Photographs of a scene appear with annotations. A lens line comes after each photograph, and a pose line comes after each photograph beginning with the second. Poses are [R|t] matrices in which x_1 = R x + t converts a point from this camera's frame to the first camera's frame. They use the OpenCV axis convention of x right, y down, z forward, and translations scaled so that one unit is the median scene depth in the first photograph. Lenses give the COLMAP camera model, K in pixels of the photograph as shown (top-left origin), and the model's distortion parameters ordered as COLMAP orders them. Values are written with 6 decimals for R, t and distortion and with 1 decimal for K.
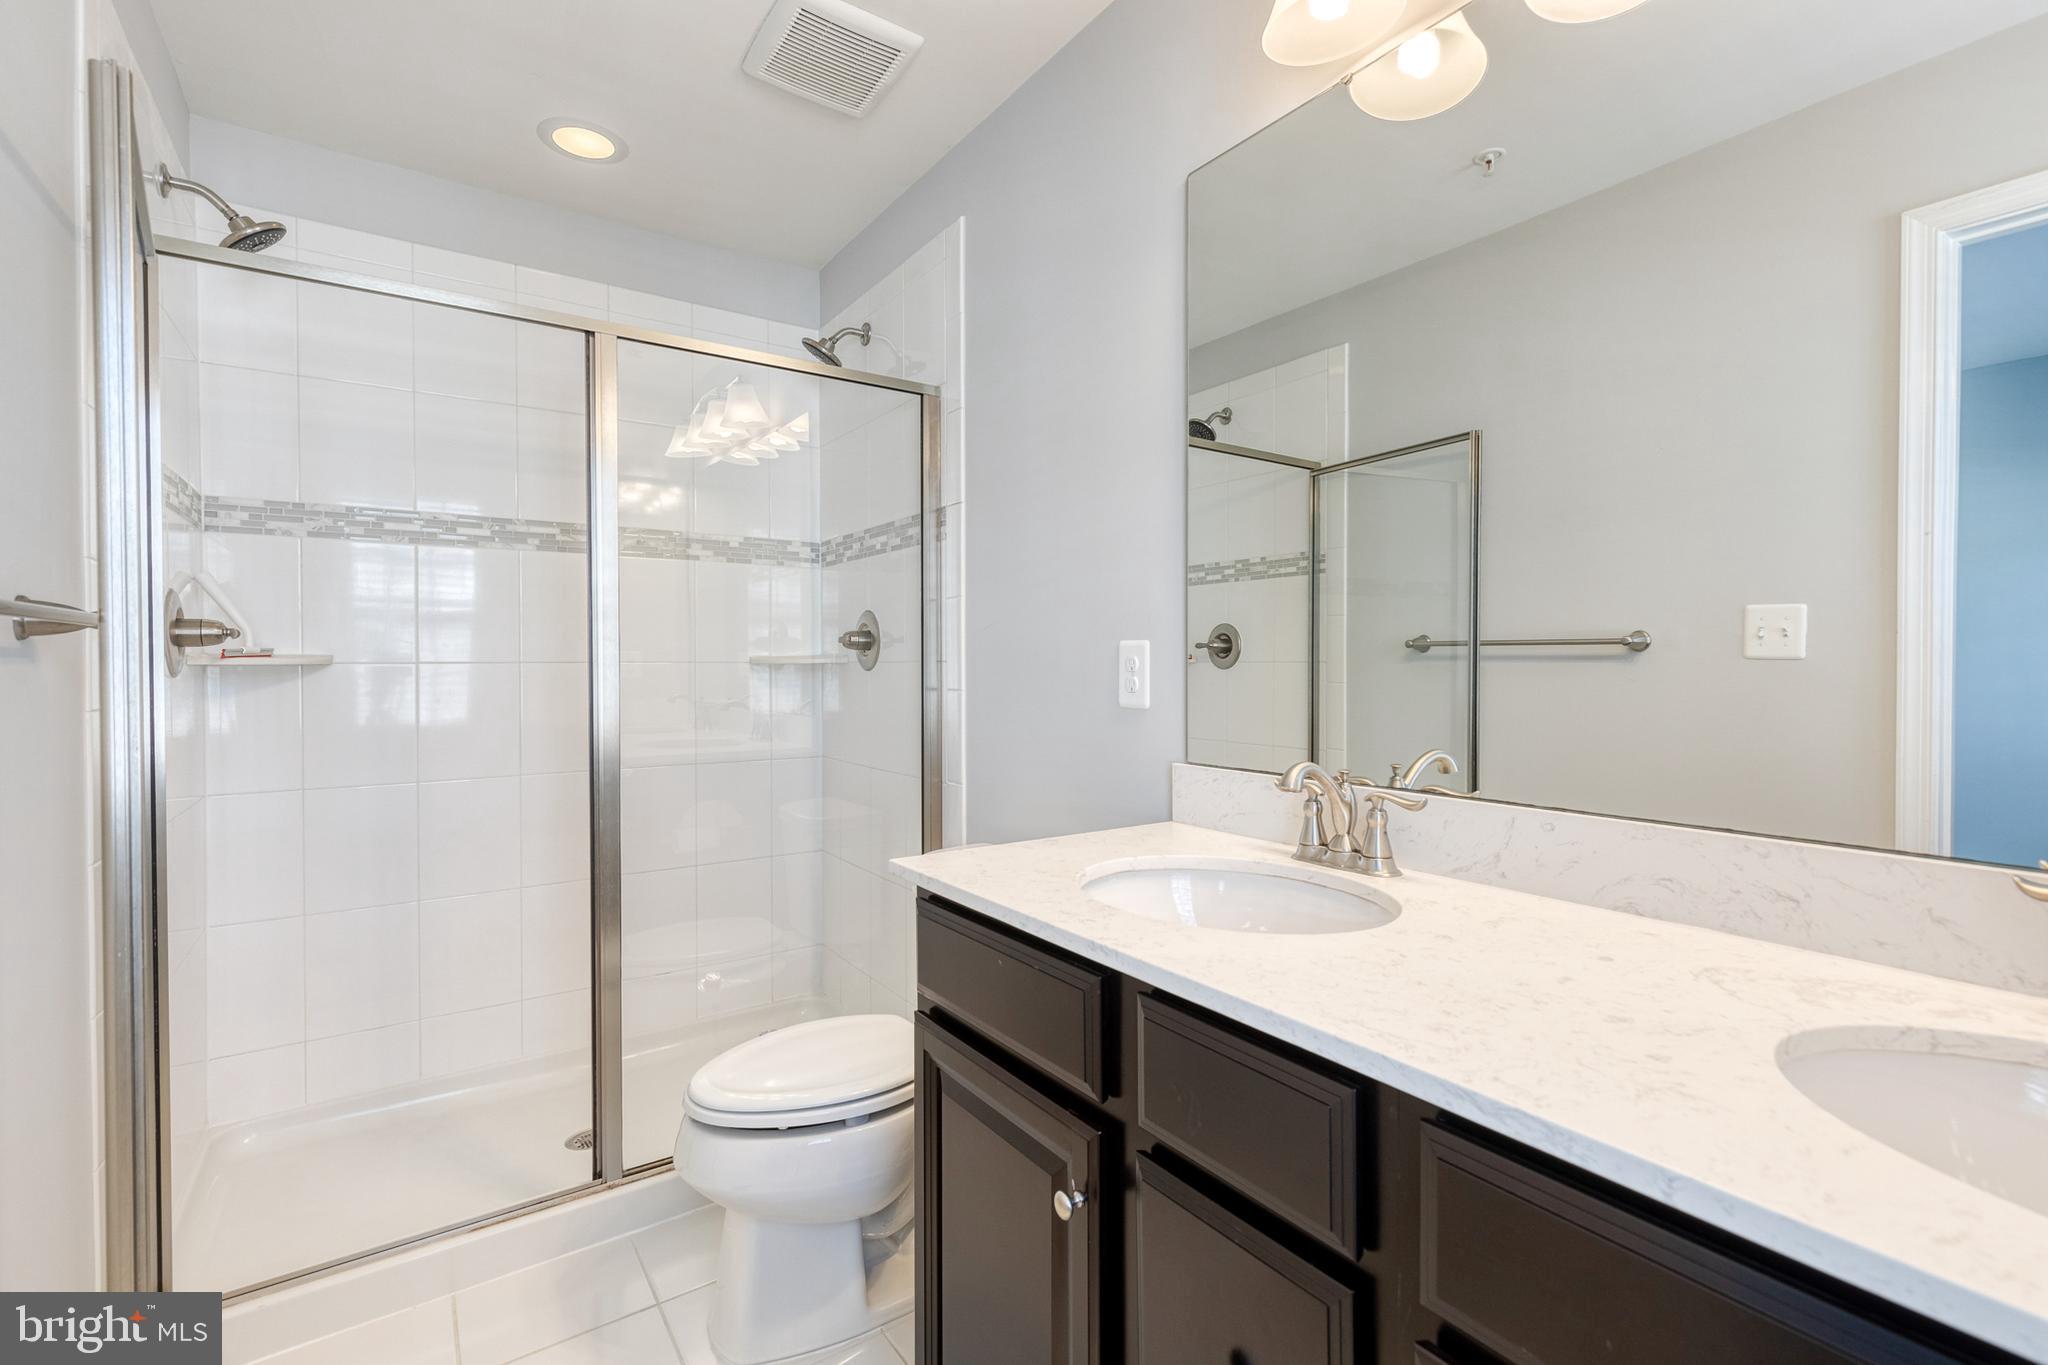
lens RADIAL K [[934.9, 0, 1046.3], [0, 934.9, 677.8], [0, 0, 1]] dist [0.002216, 0.000622]
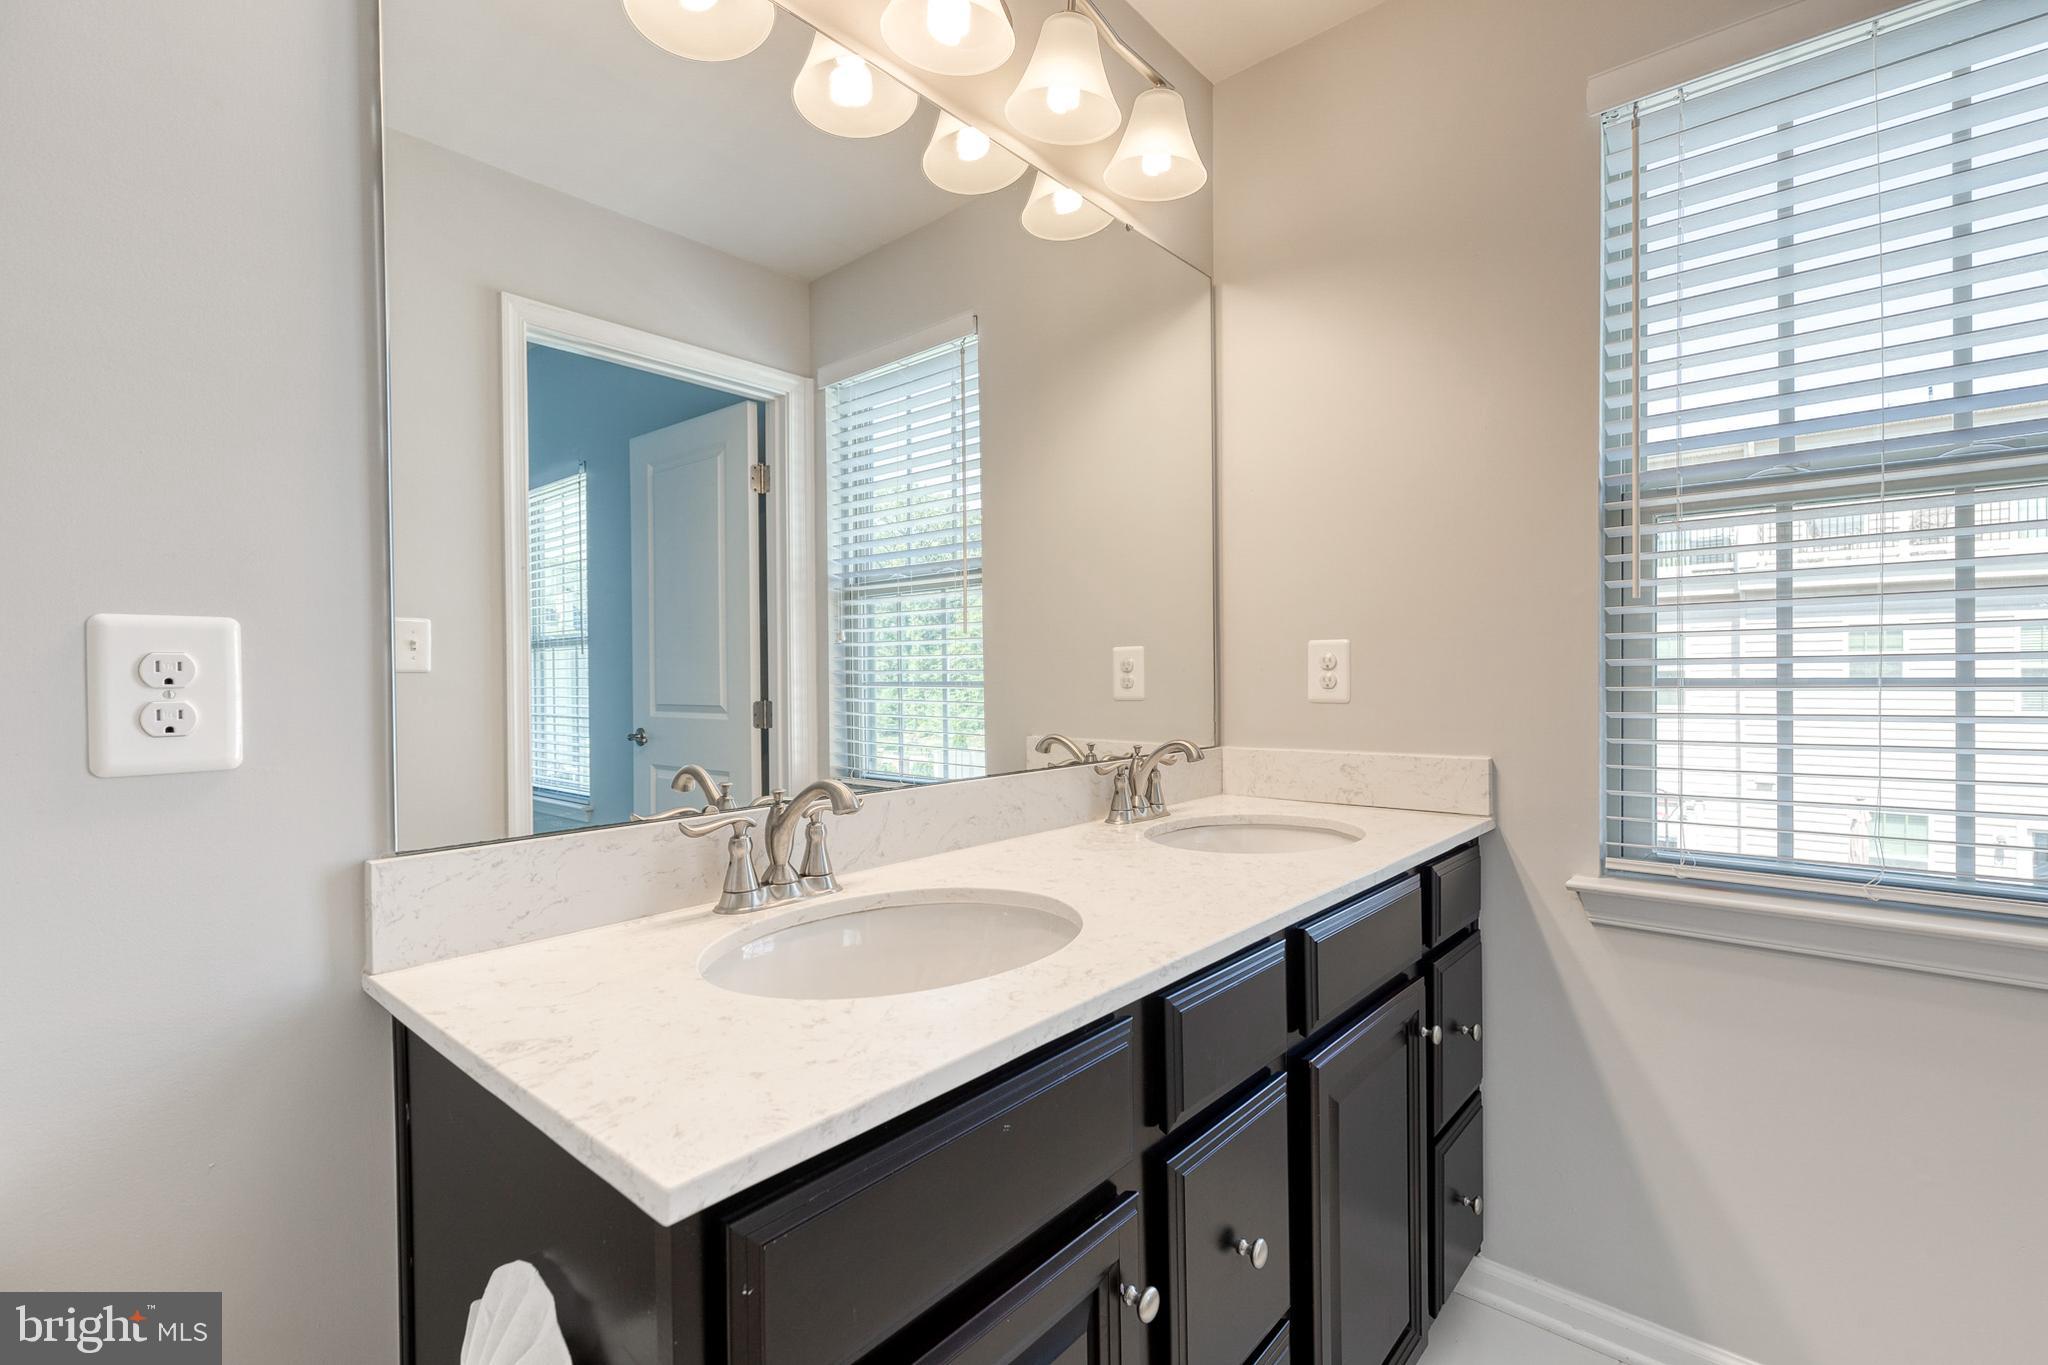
lens RADIAL K [[934.9, 0, 1046.3], [0, 934.9, 677.8], [0, 0, 1]] dist [0.002216, 0.000622]
pose [[-0.223143, -0.002876, 0.974781, -0.553051], [0.036874, 0.999255, 0.011389, -0.002857], [-0.974088, 0.038486, -0.222871, 0.915980]]
